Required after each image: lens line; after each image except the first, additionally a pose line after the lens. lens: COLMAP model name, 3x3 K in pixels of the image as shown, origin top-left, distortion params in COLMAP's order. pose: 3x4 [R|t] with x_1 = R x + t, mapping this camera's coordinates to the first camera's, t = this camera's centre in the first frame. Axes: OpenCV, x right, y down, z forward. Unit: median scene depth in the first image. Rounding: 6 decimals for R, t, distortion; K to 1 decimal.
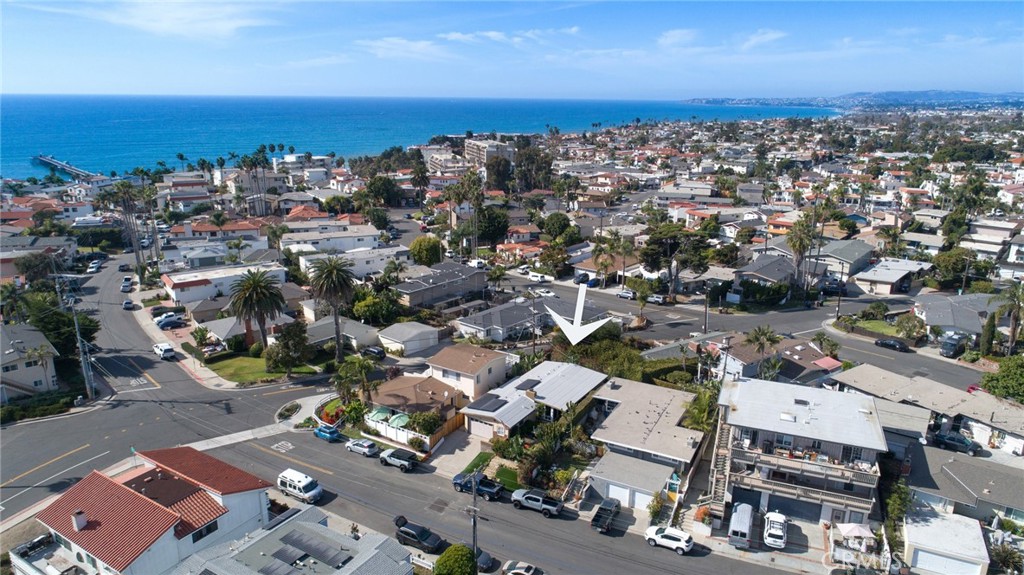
lens RADIAL K [[681.9, 0, 512.0], [0, 681.9, 287.5], [0, 0, 1]] dist [-0.016138, 0.003357]
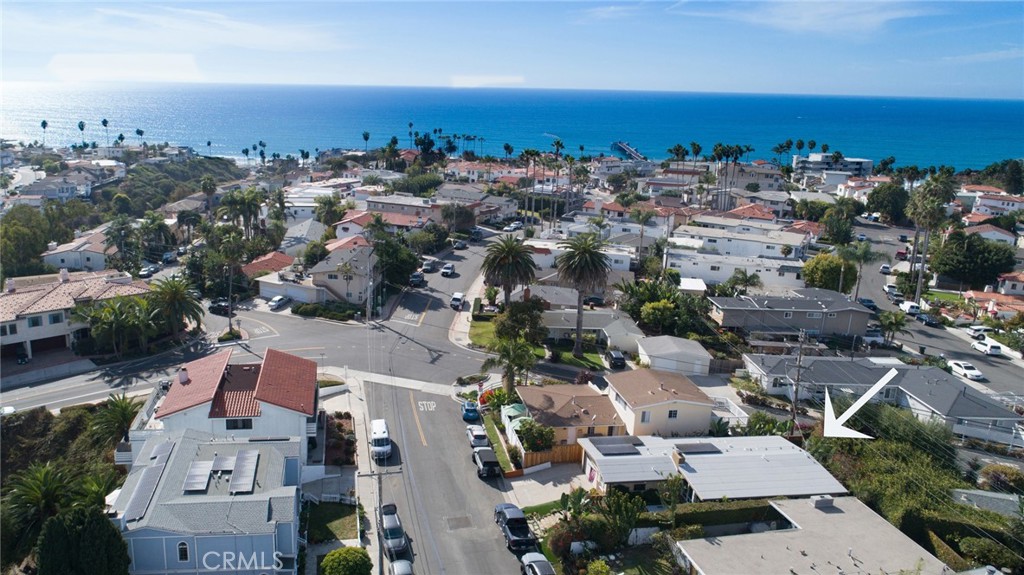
lens RADIAL K [[720.9, 0, 414.7], [0, 720.9, 267.3], [0, 0, 1]] dist [-0.010661, 0.002173]
pose [[0.607291, 0.195409, -0.770073, 0.350530], [-0.225759, 0.971768, 0.068552, -0.019969], [0.761728, 0.132220, 0.634262, 0.273883]]
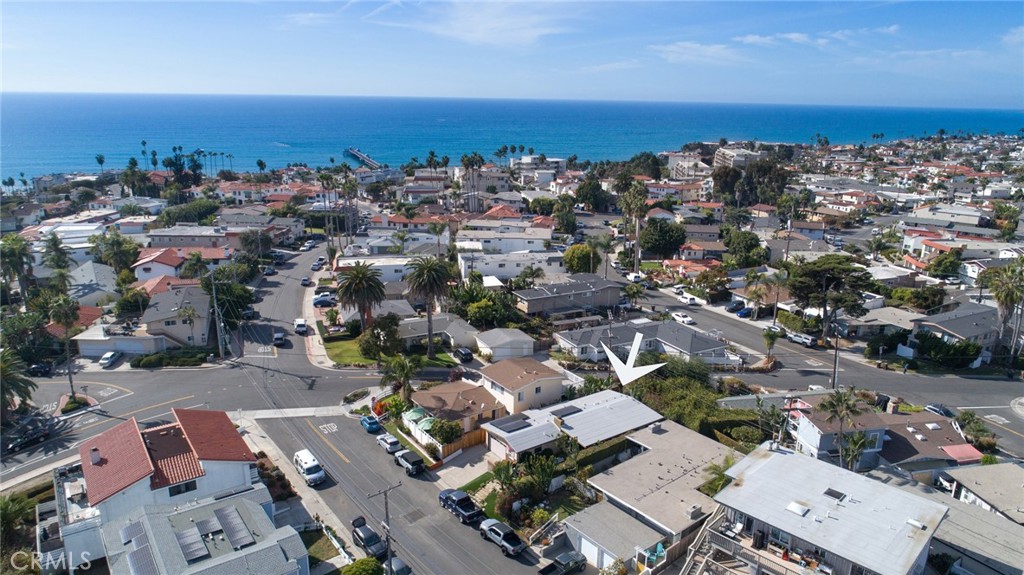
lens RADIAL K [[681.9, 0, 512.0], [0, 681.9, 287.5], [0, 0, 1]] dist [-0.016138, 0.003357]
pose [[0.921416, 0.108948, -0.372991, 0.265901], [-0.111278, 0.993671, 0.015349, -0.030041], [0.372302, 0.027363, 0.927708, 0.094507]]
